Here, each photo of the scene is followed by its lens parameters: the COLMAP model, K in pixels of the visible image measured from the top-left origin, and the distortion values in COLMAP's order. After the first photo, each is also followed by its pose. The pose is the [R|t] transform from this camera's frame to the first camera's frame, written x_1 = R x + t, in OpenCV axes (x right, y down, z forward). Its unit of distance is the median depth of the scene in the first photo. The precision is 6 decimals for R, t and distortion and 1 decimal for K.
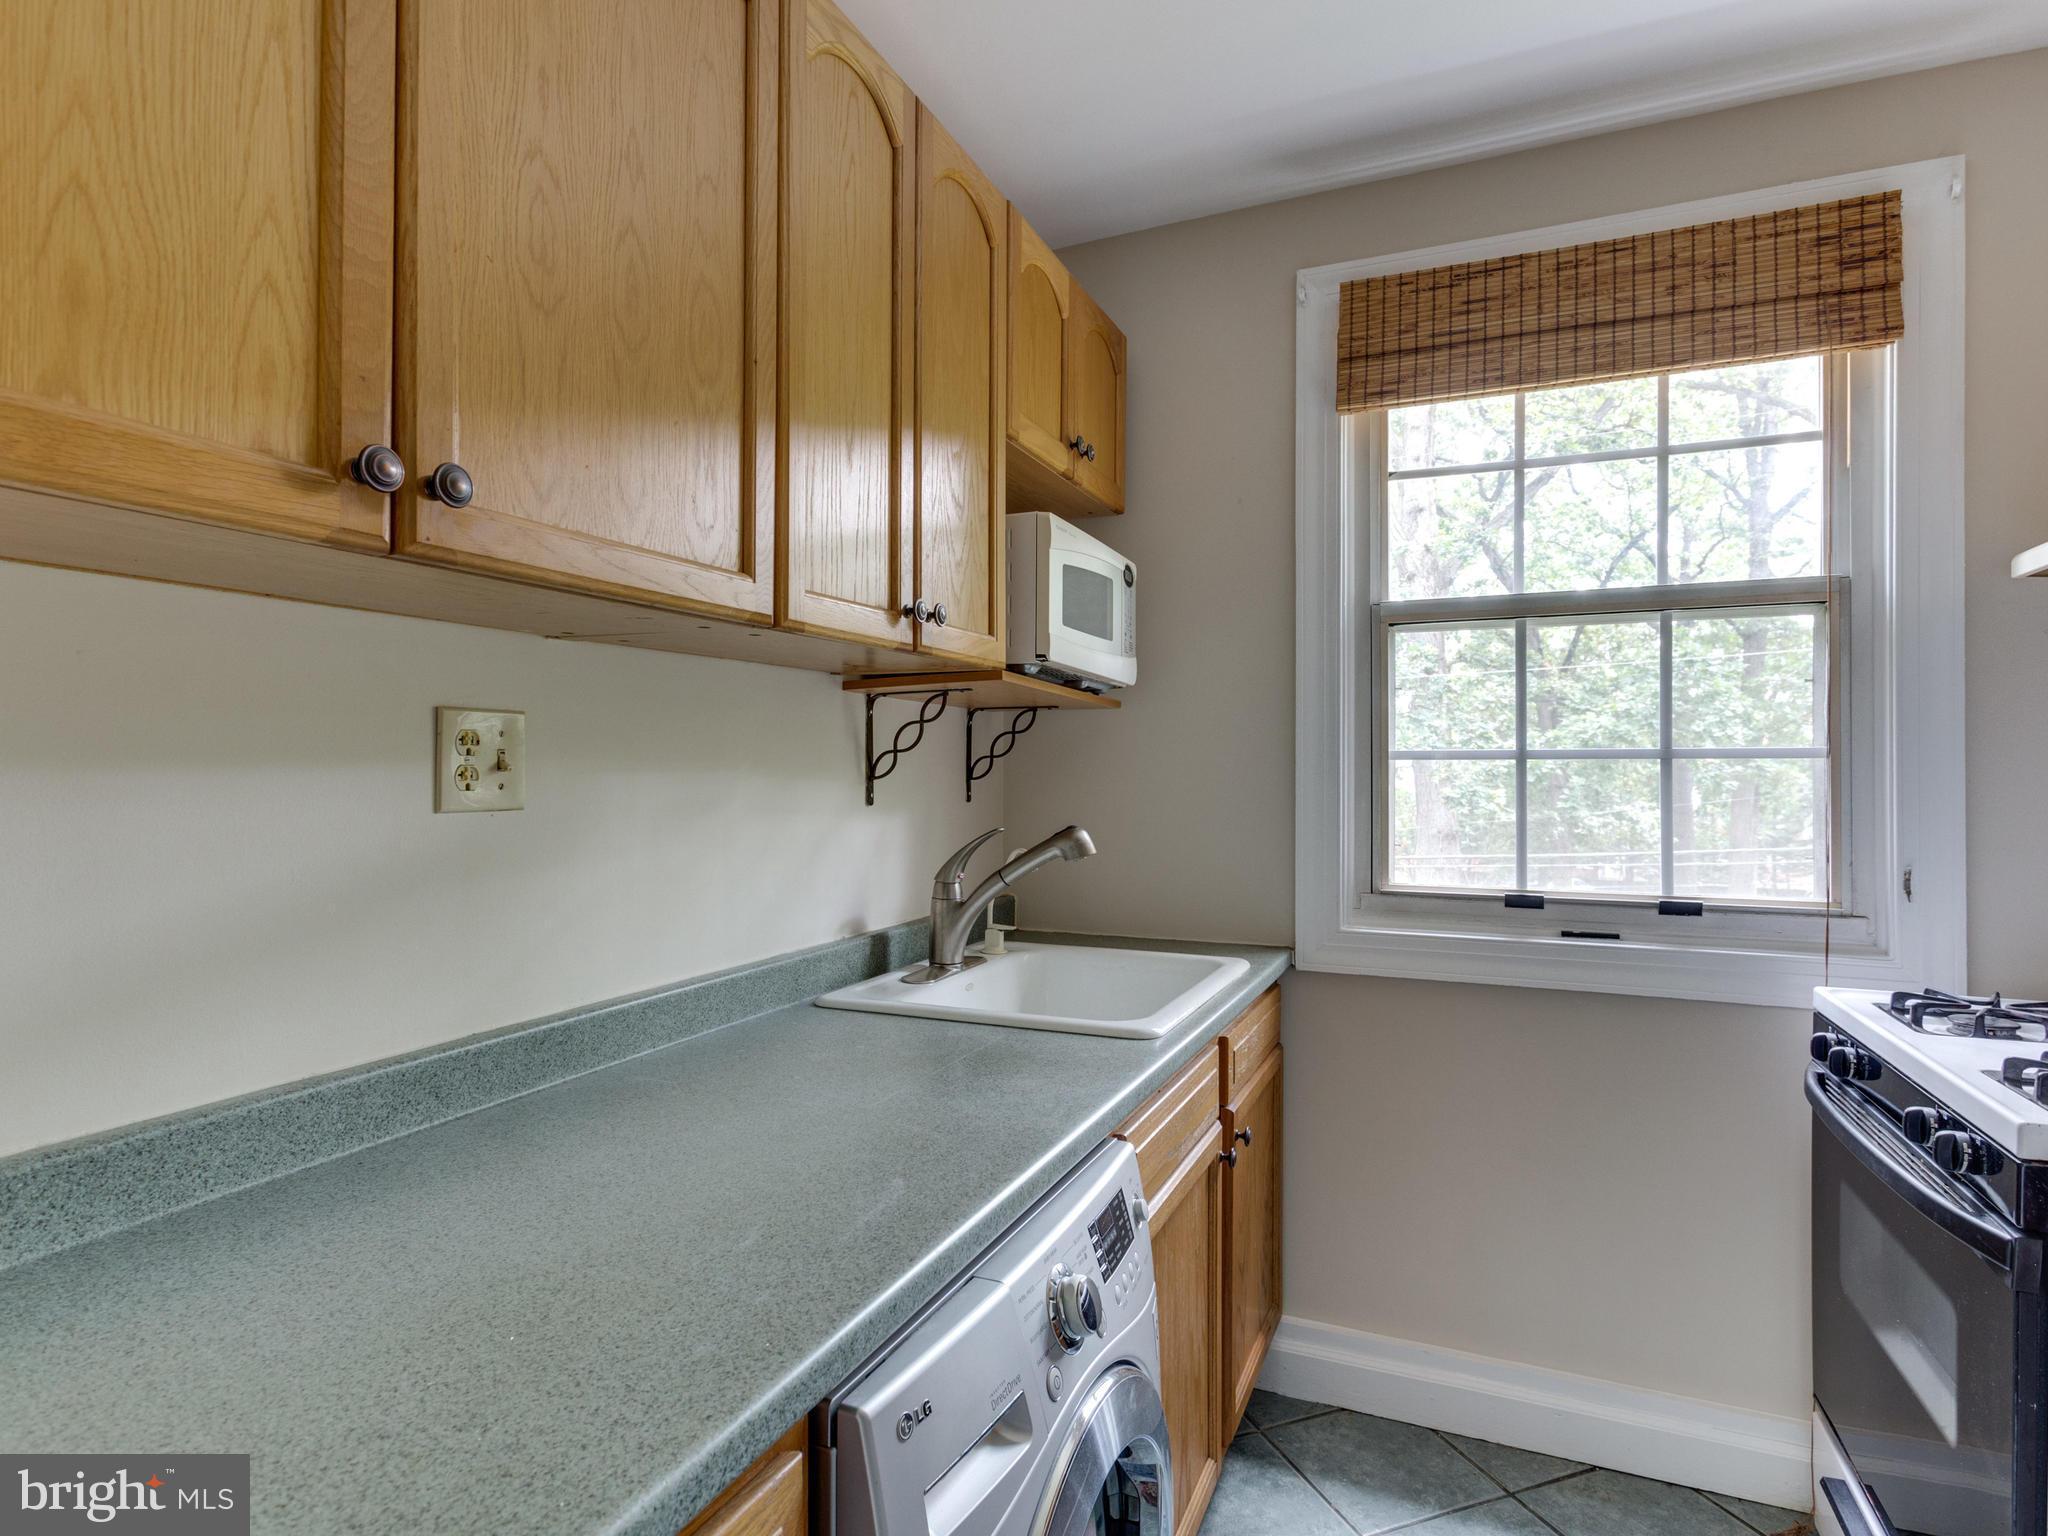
lens RADIAL K [[1037.7, 0, 977.3], [0, 1037.7, 764.4], [0, 0, 1]] dist [0.005272, -0.000429]
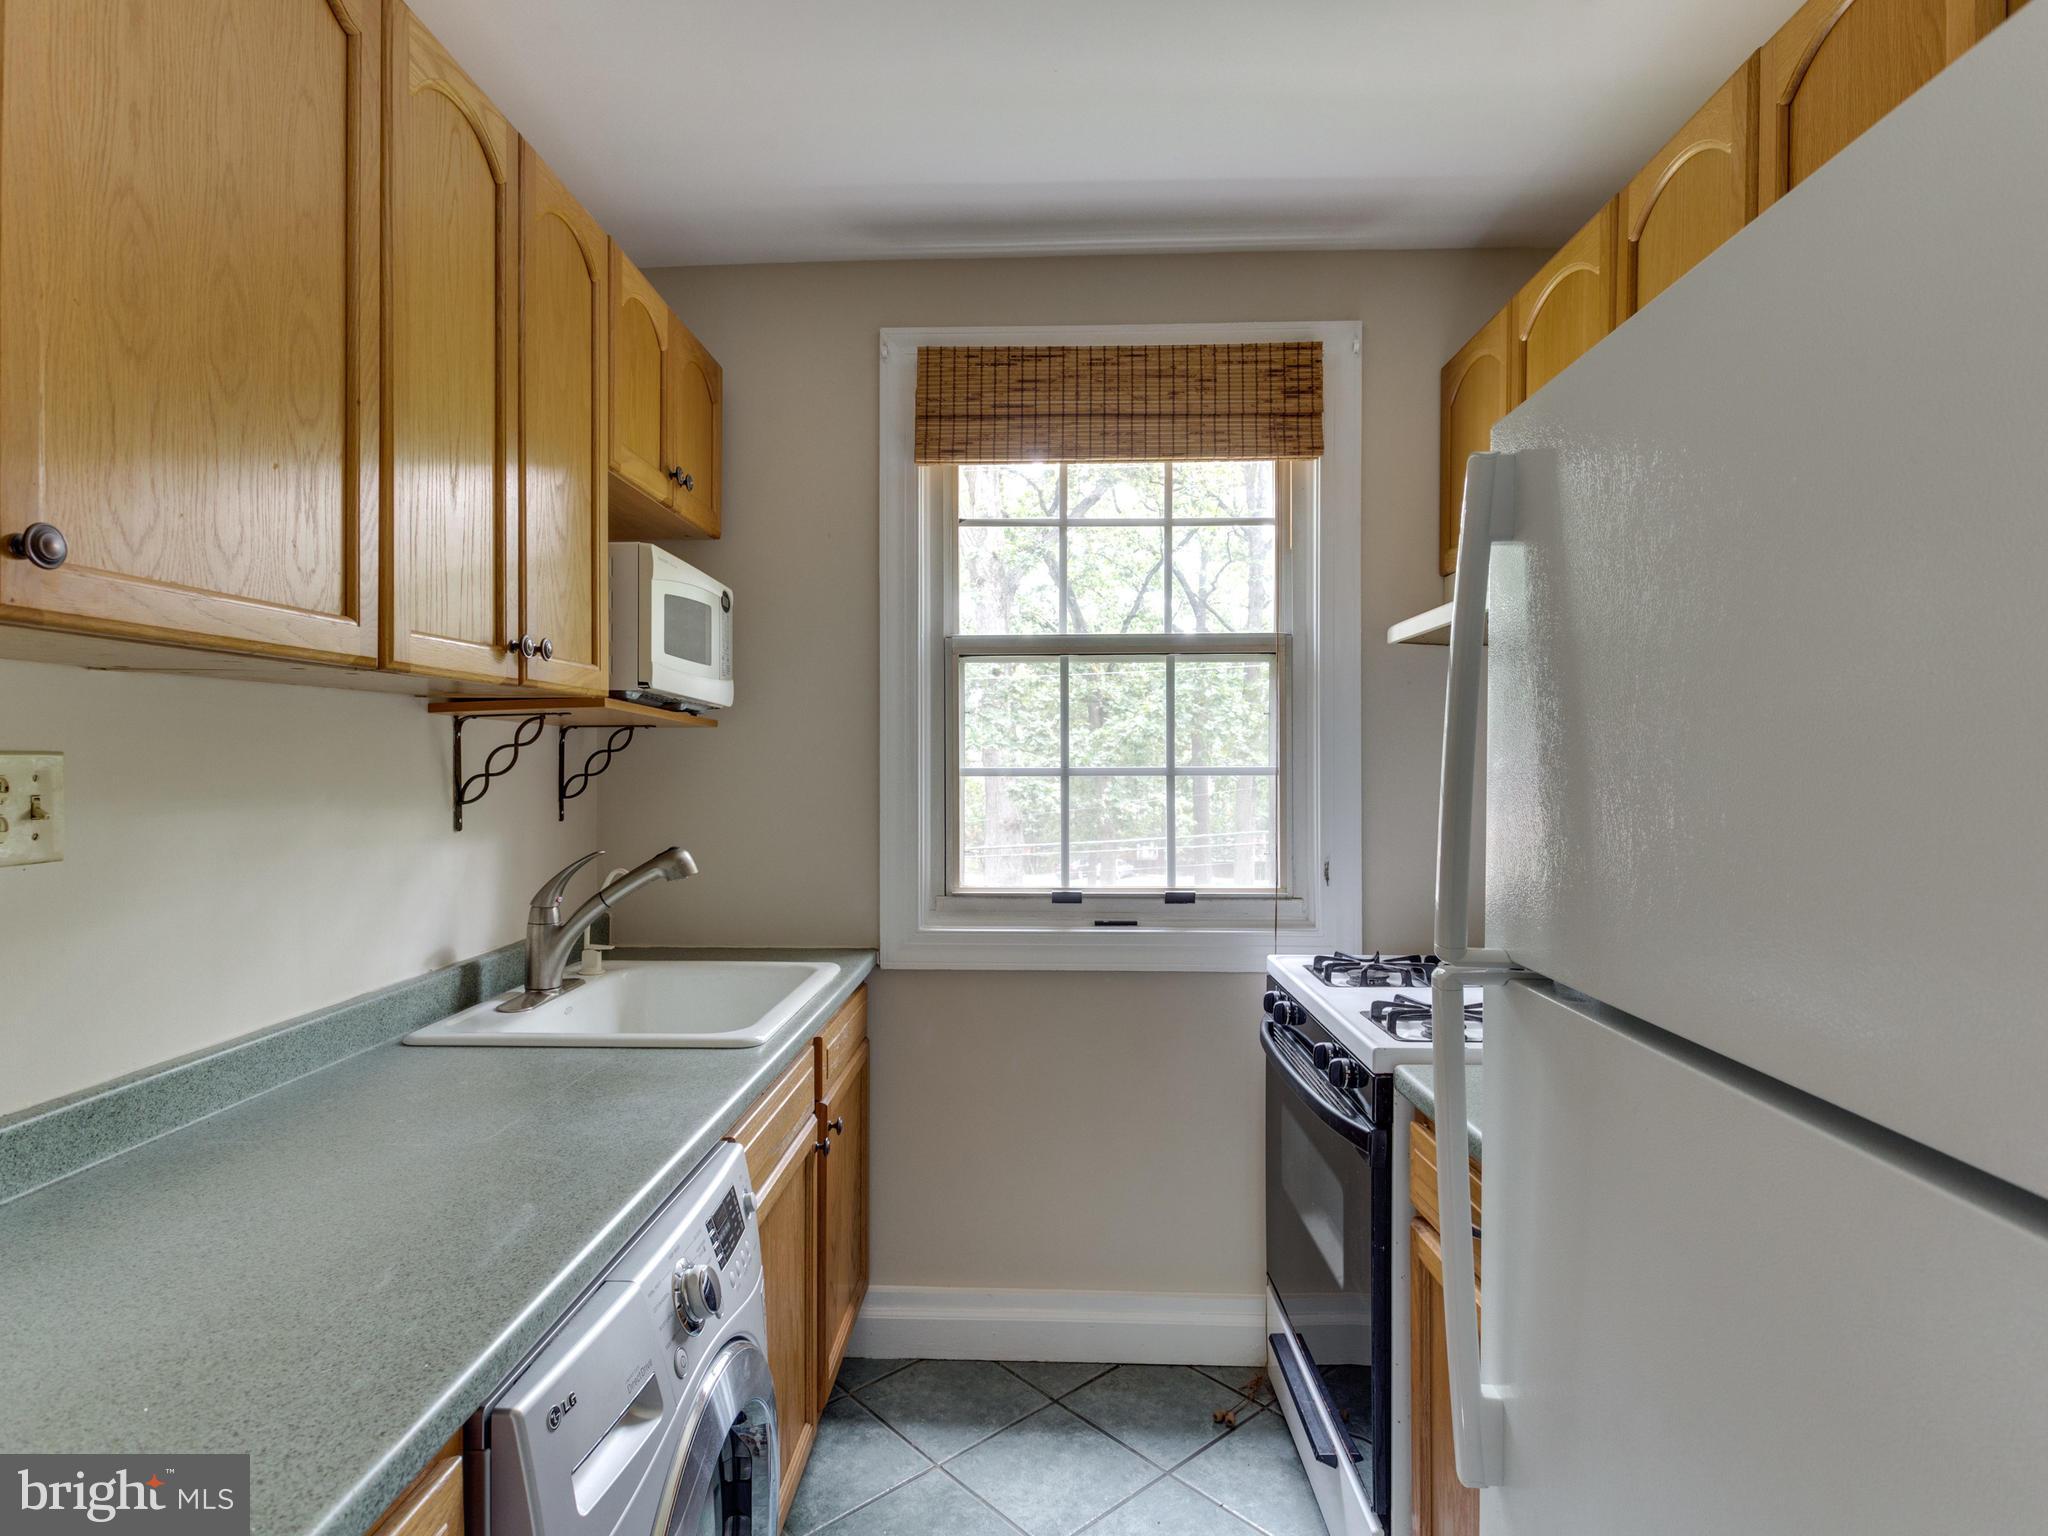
lens RADIAL K [[1073.0, 0, 935.5], [0, 1073.0, 764.3], [0, 0, 1]] dist [0.004871, -0.001455]
pose [[0.938486, -0.004390, 0.345288, -0.033395], [0.001529, 0.999962, 0.008556, -0.032210], [-0.345313, -0.007502, 0.938458, -0.093423]]
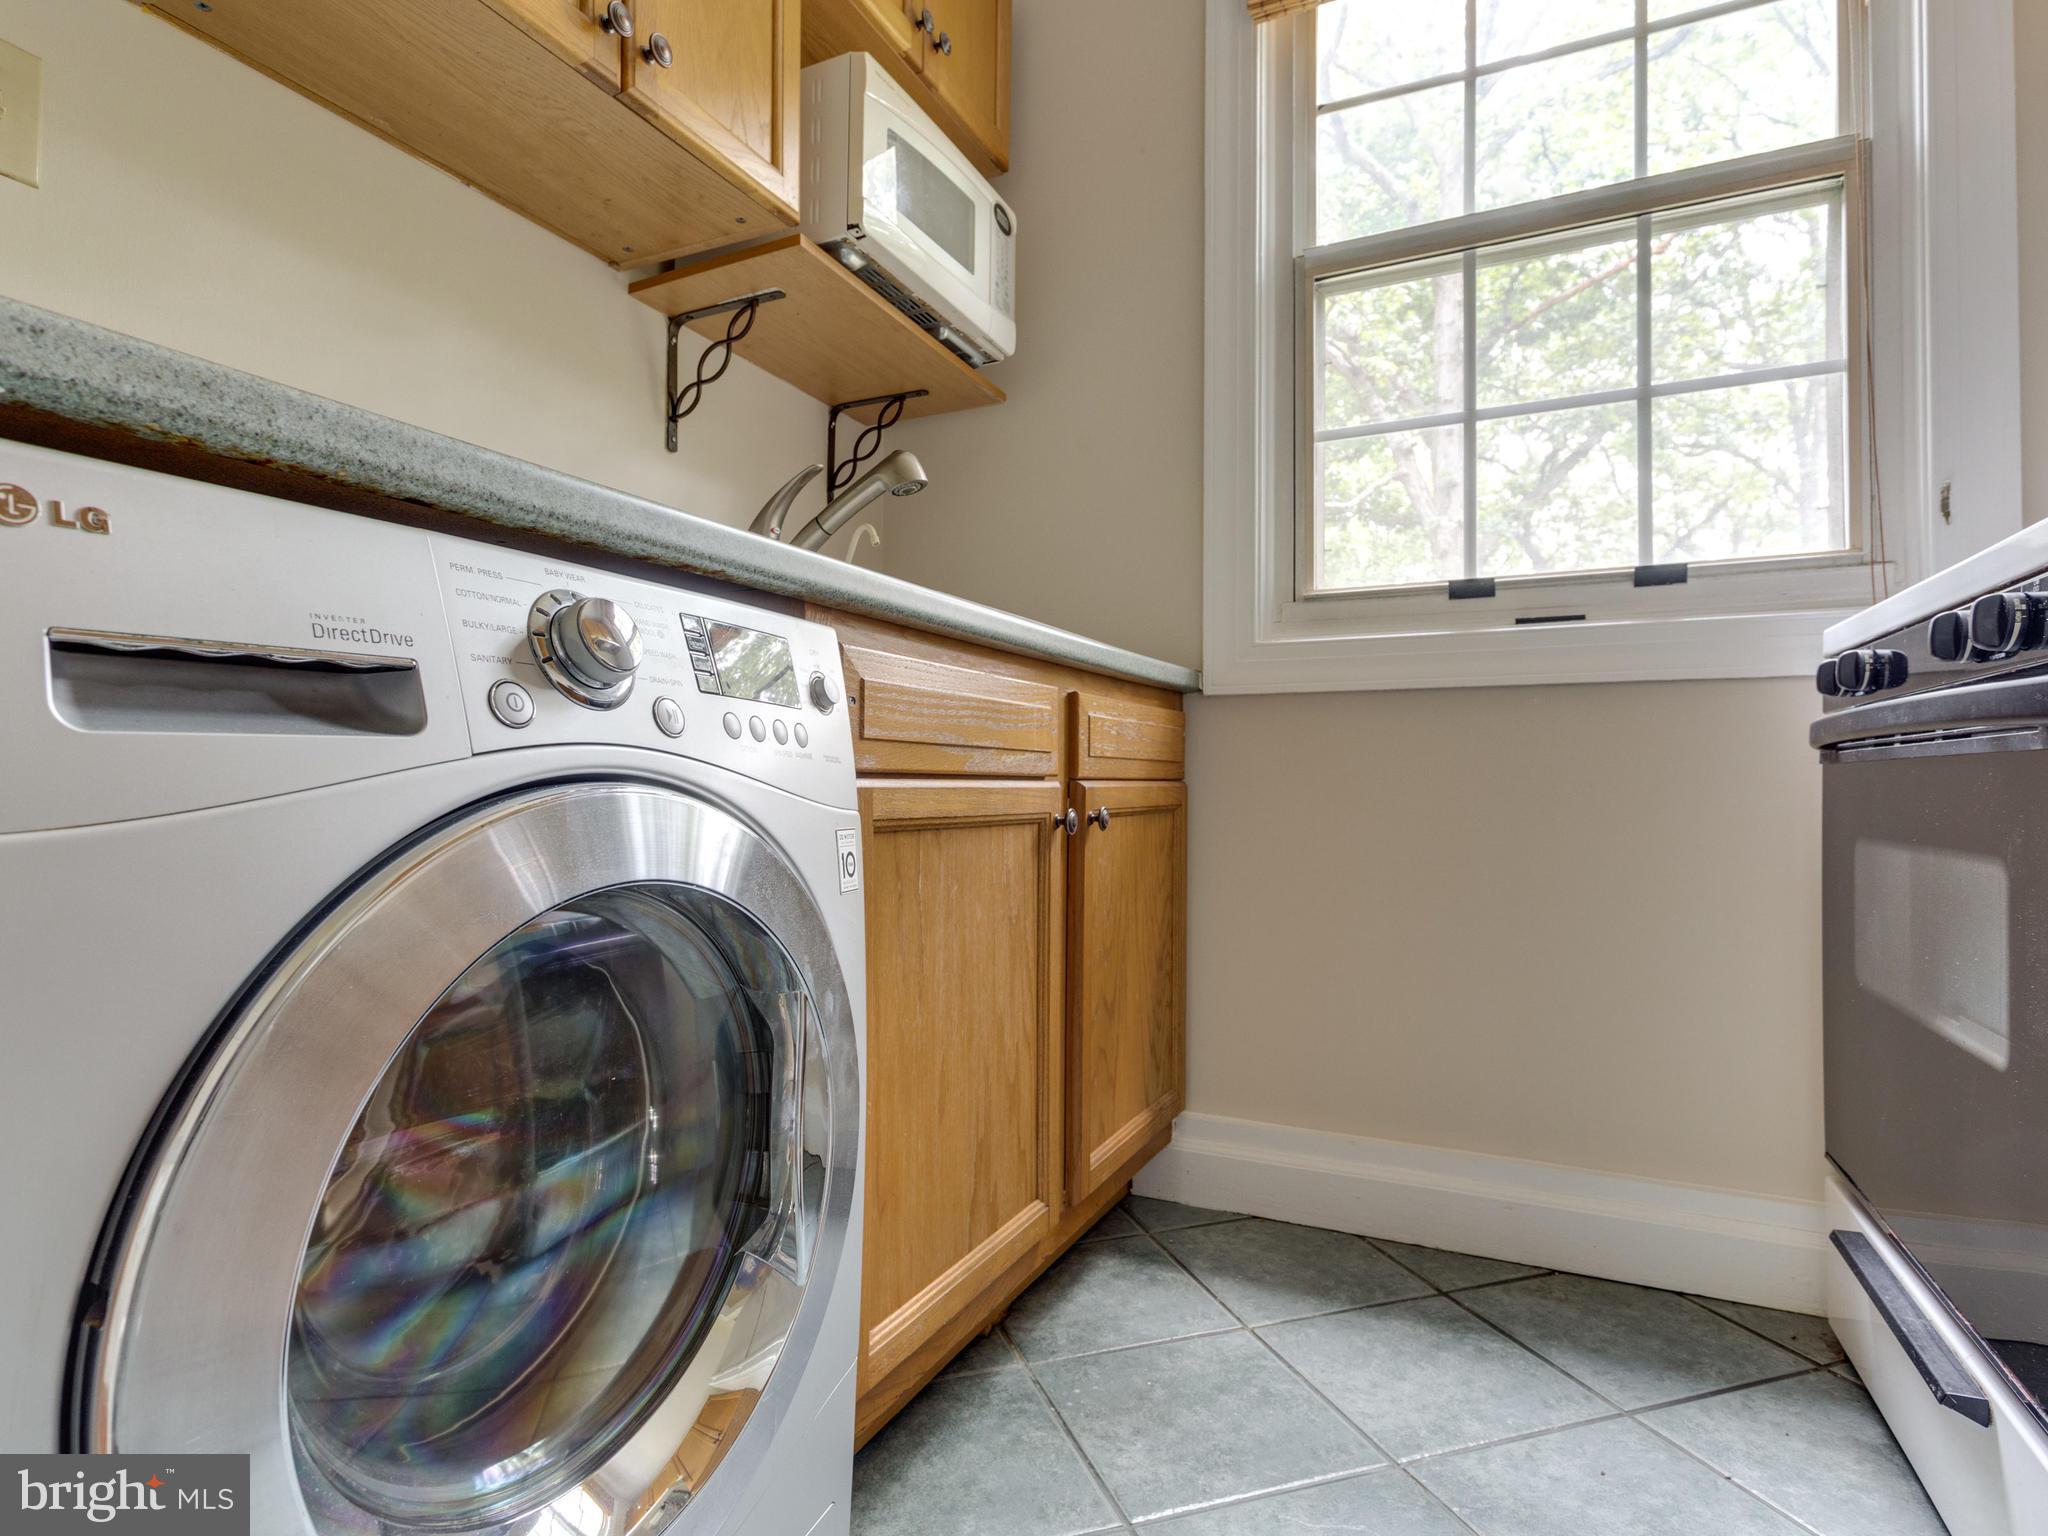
lens RADIAL K [[1025.0, 0, 988.8], [0, 1025.0, 769.0], [0, 0, 1]] dist [0.000681, -0.000435]
pose [[0.999393, 0.007894, -0.033925, 0.192847], [-0.008433, 0.999840, -0.015753, 0.324367], [0.033795, 0.016029, 0.999300, 0.198917]]
